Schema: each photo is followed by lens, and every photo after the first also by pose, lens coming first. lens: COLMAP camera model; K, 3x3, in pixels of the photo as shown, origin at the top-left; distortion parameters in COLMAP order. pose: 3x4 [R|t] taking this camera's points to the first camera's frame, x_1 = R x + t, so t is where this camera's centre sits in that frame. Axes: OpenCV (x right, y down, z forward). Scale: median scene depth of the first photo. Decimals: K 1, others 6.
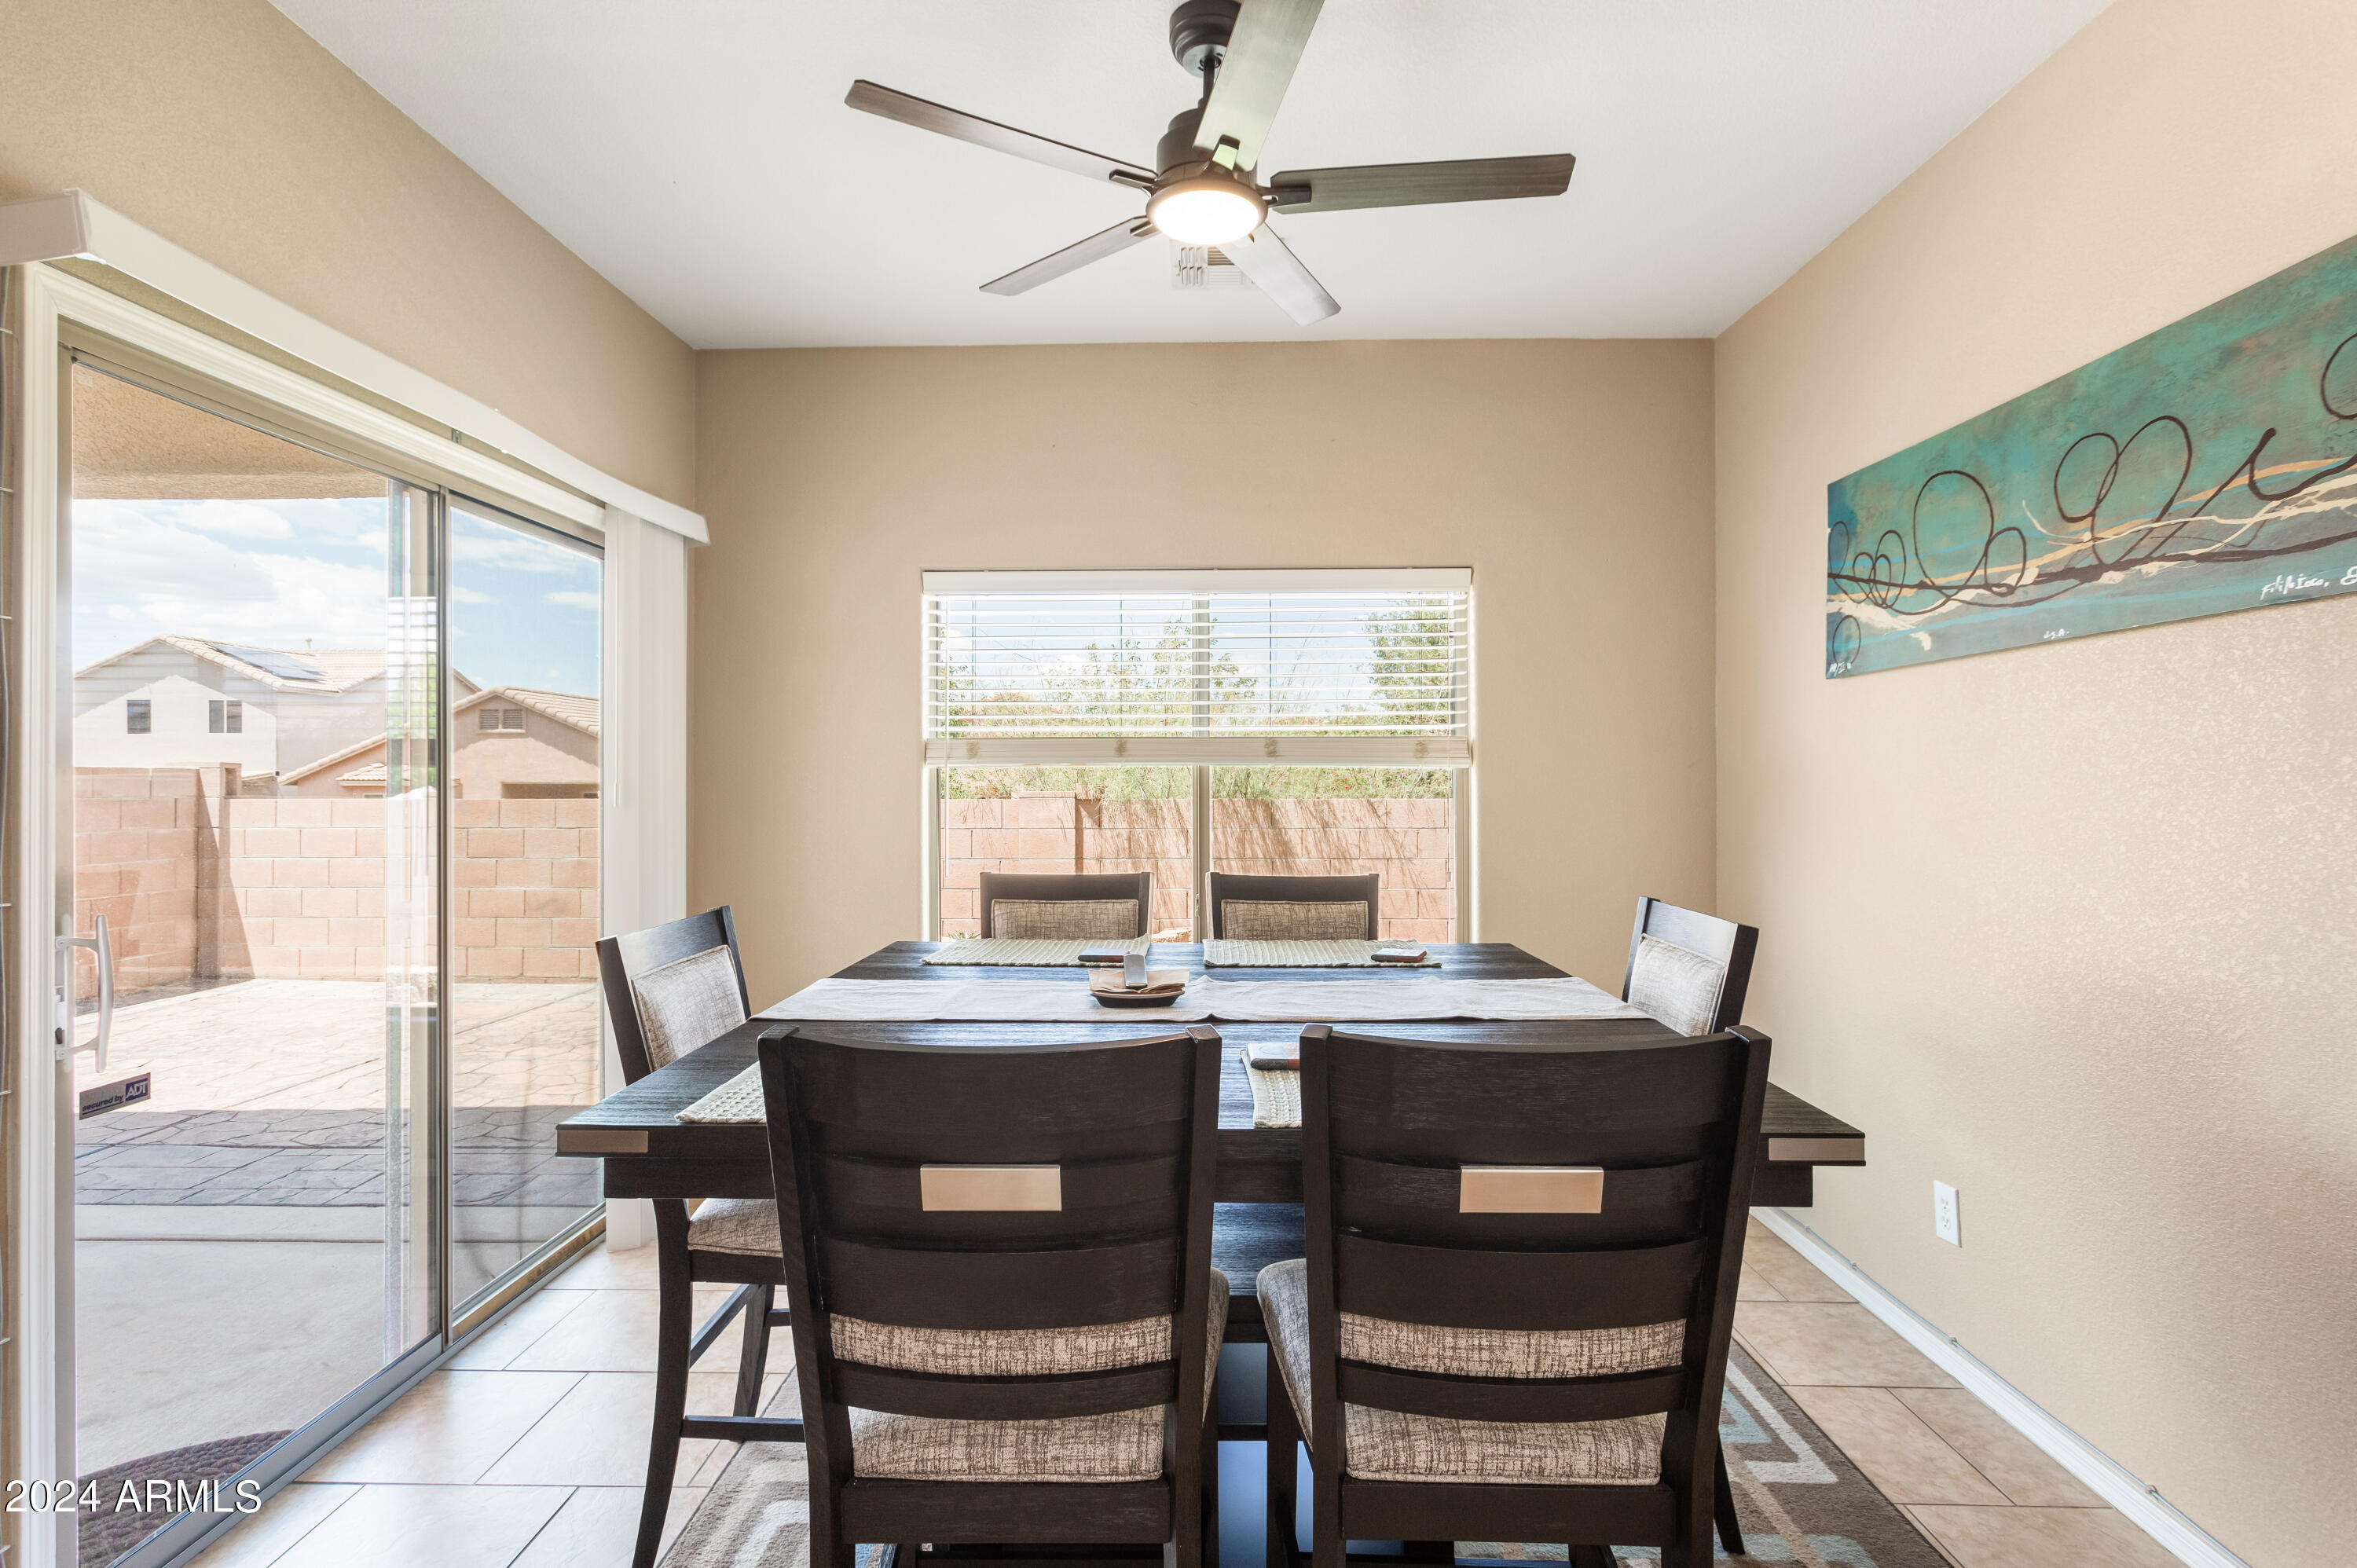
lens RADIAL K [[1146.3, 0, 1180.8], [0, 1146.3, 781.7], [0, 0, 1]] dist [0.002760, 0.002867]
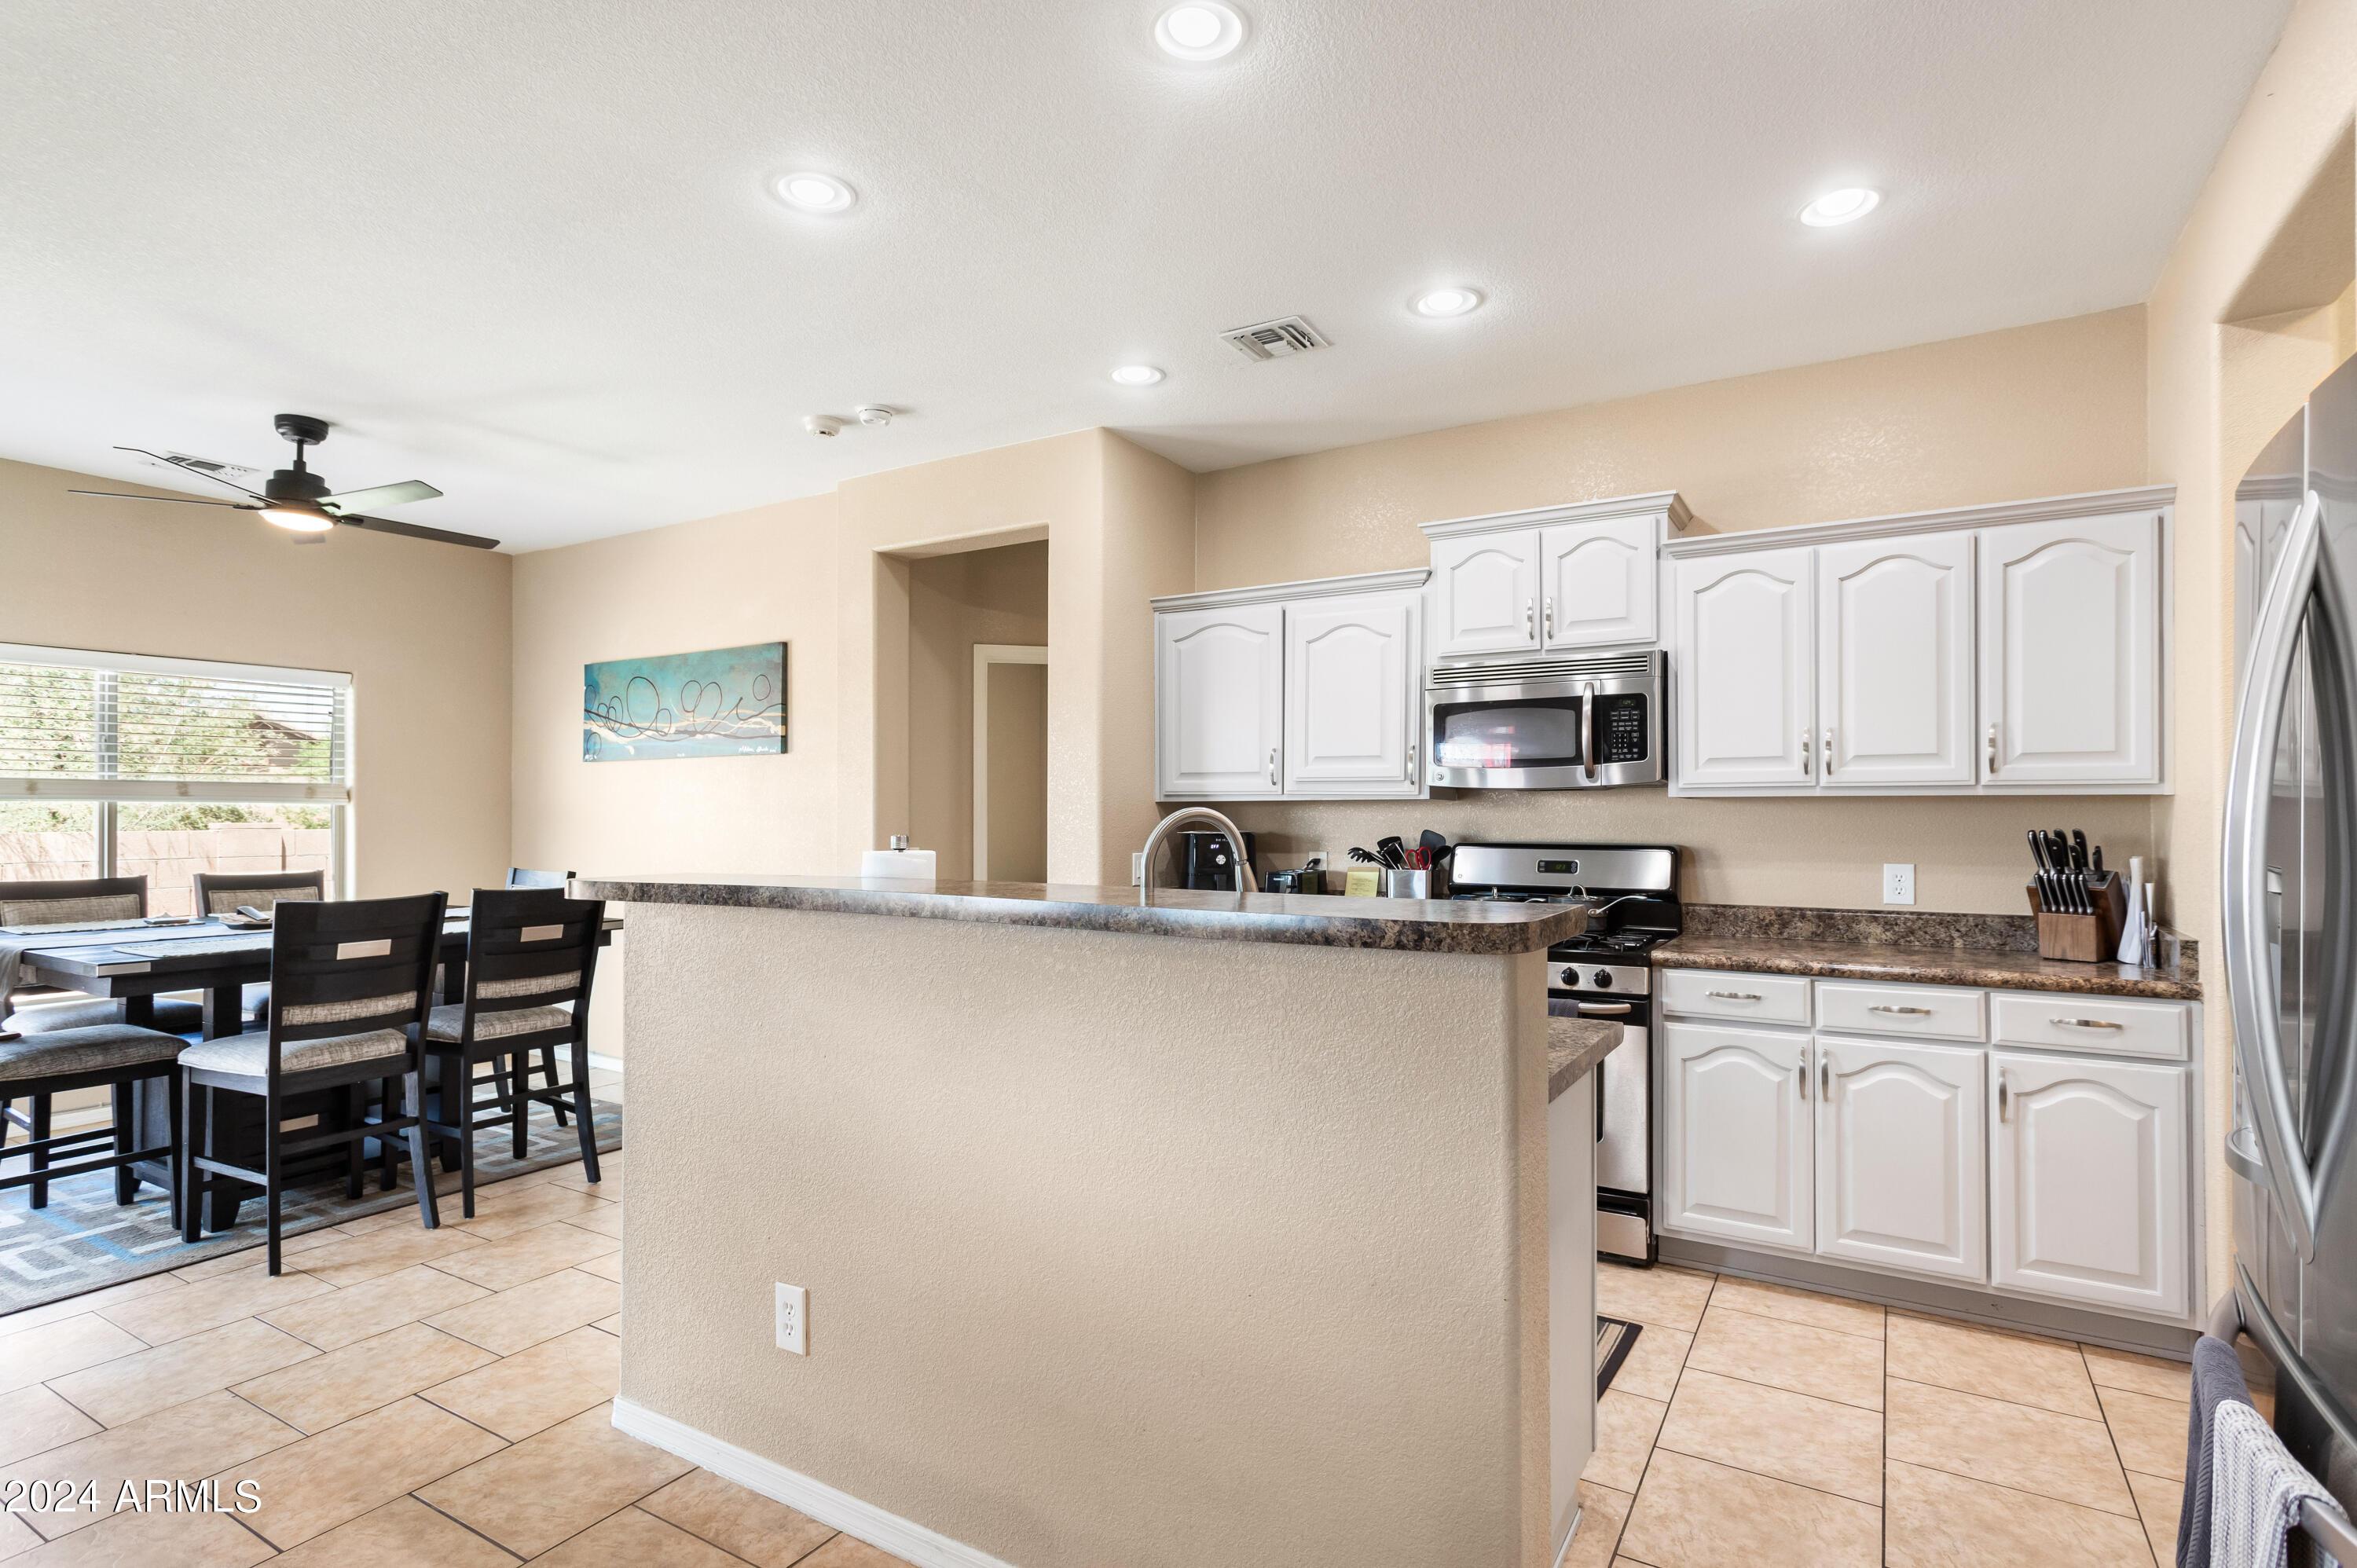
lens RADIAL K [[1146.3, 0, 1173.0], [0, 1146.3, 802.8], [0, 0, 1]] dist [0.002760, 0.002867]
pose [[0.504348, 0.006483, 0.863476, -0.731725], [0.002185, 0.999959, -0.008784, 0.000367], [-0.863498, 0.006317, 0.504313, -1.012508]]
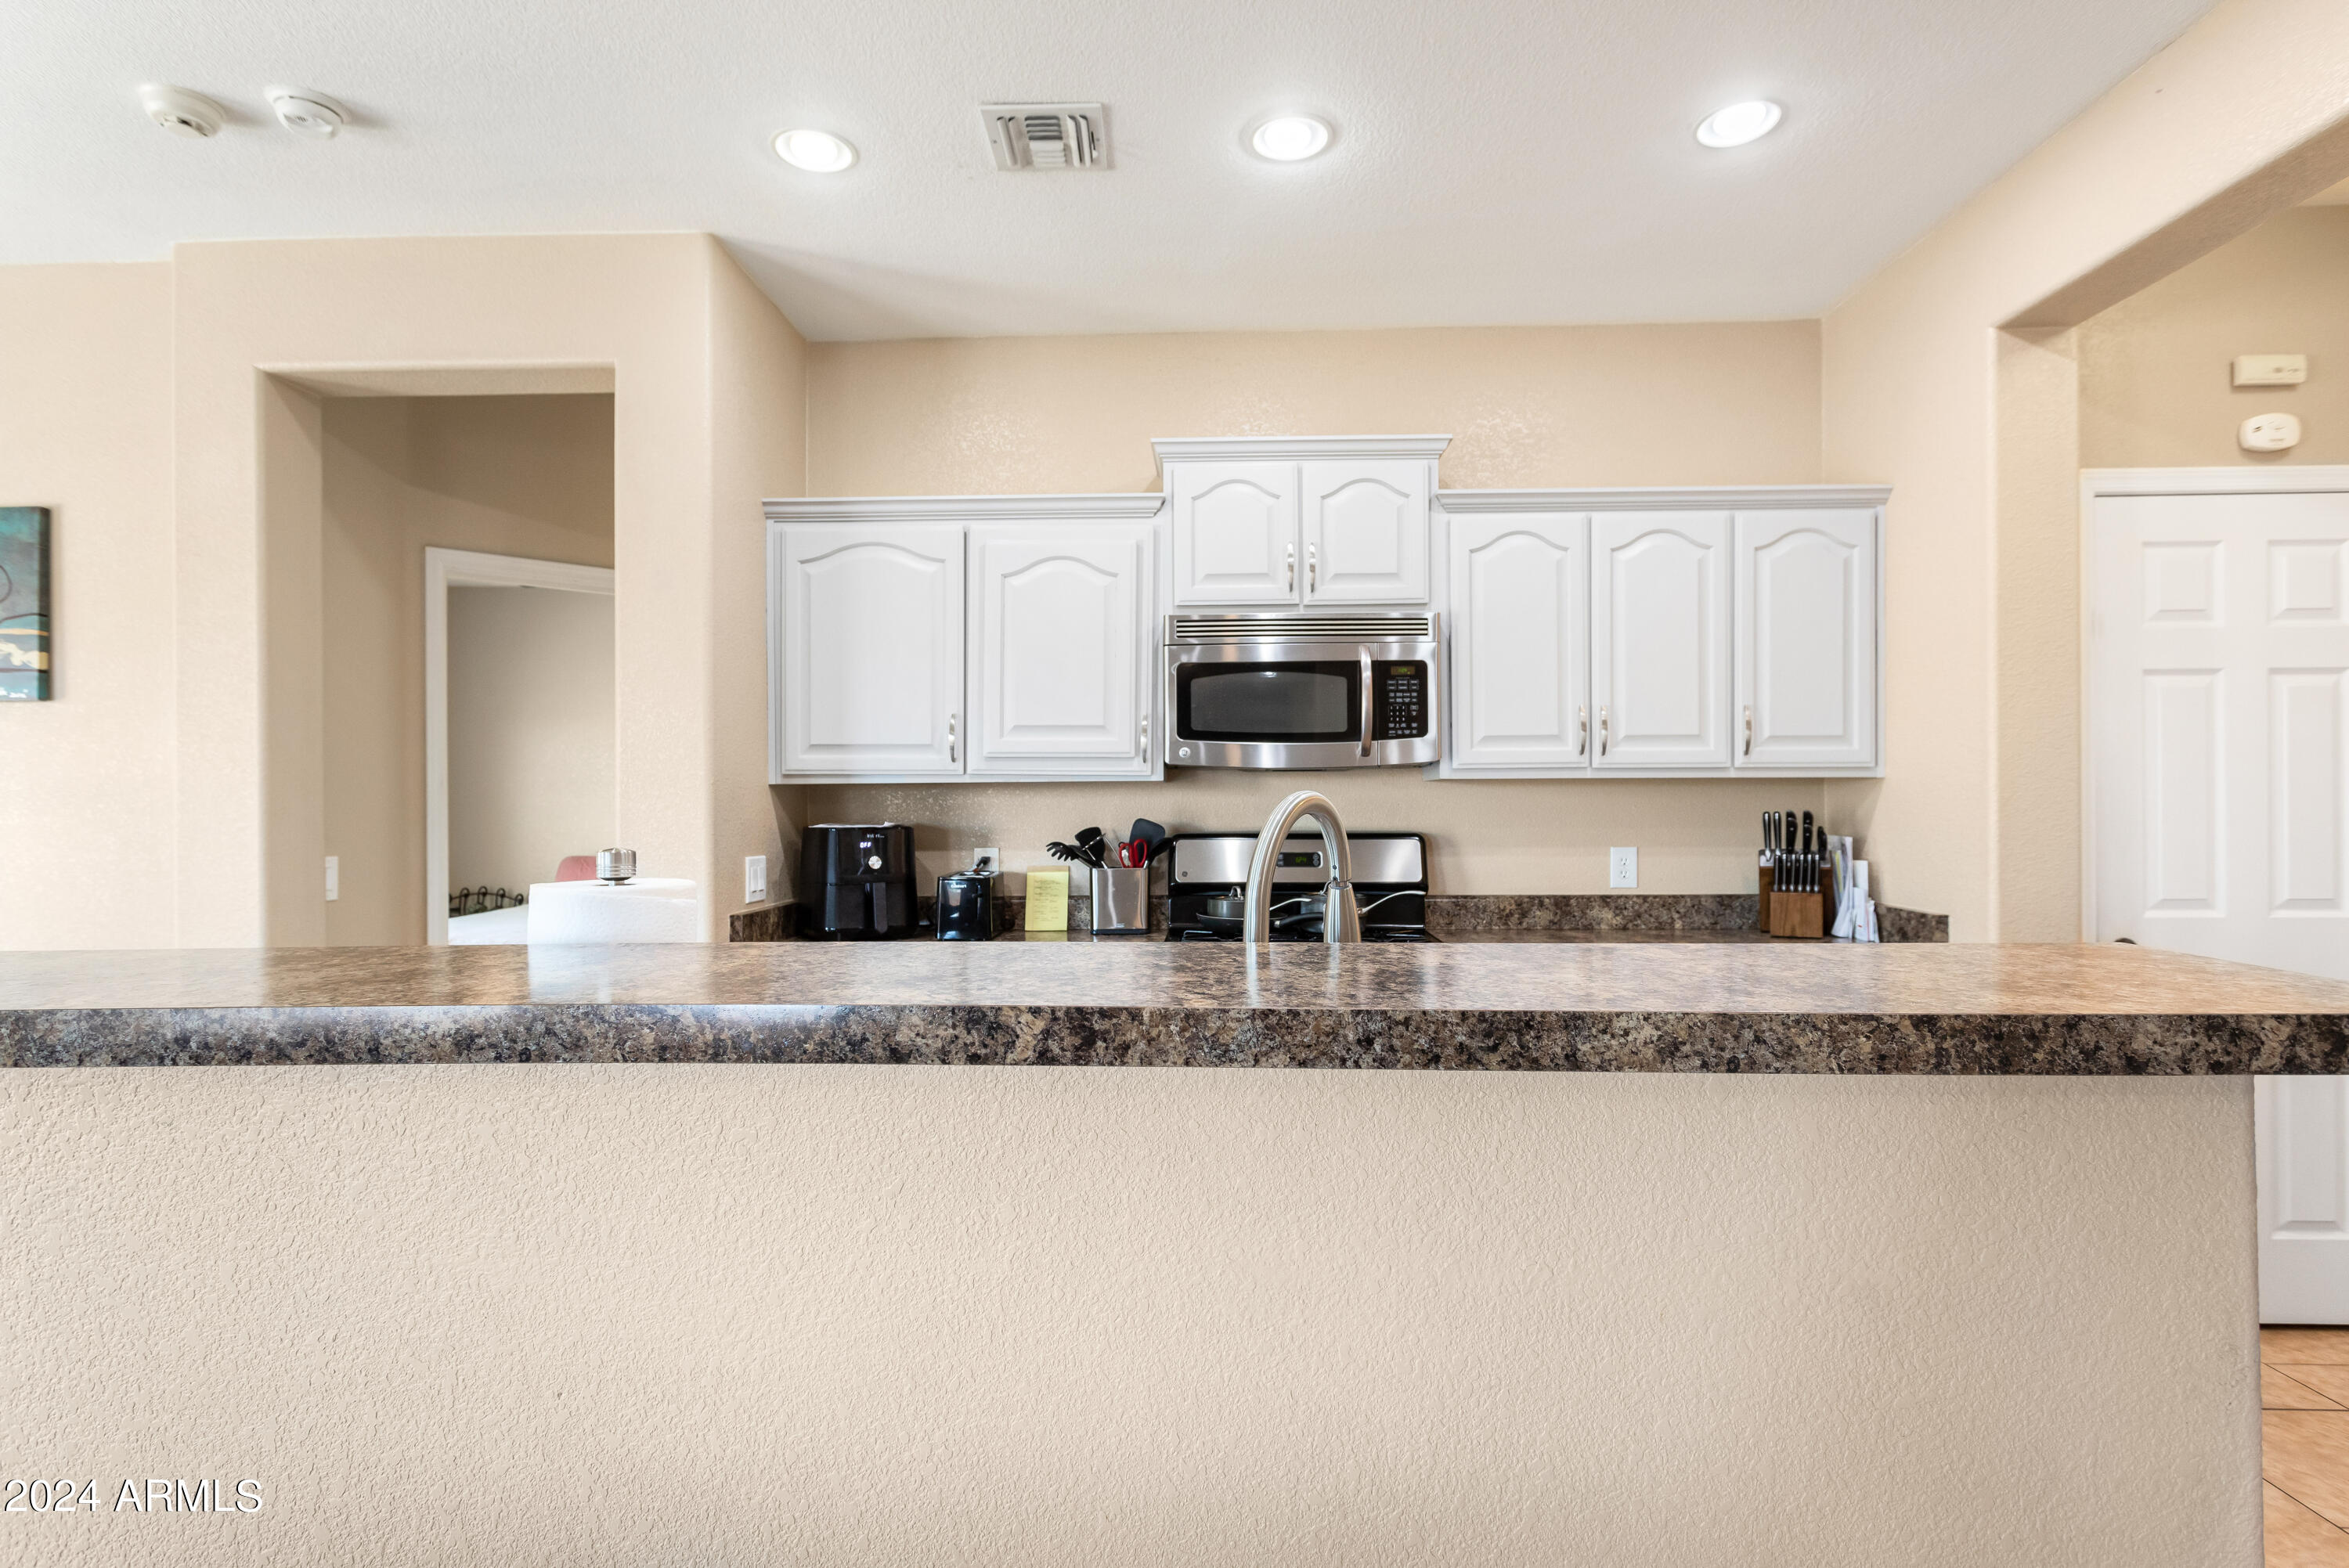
lens RADIAL K [[1142.3, 0, 1155.4], [0, 1142.3, 794.8], [0, 0, 1]] dist [0.002760, 0.002867]
pose [[0.023714, -0.000453, 0.999719, -0.483786], [0.006607, 0.999978, 0.000297, -0.002285], [-0.999697, 0.006598, 0.023717, -0.571697]]
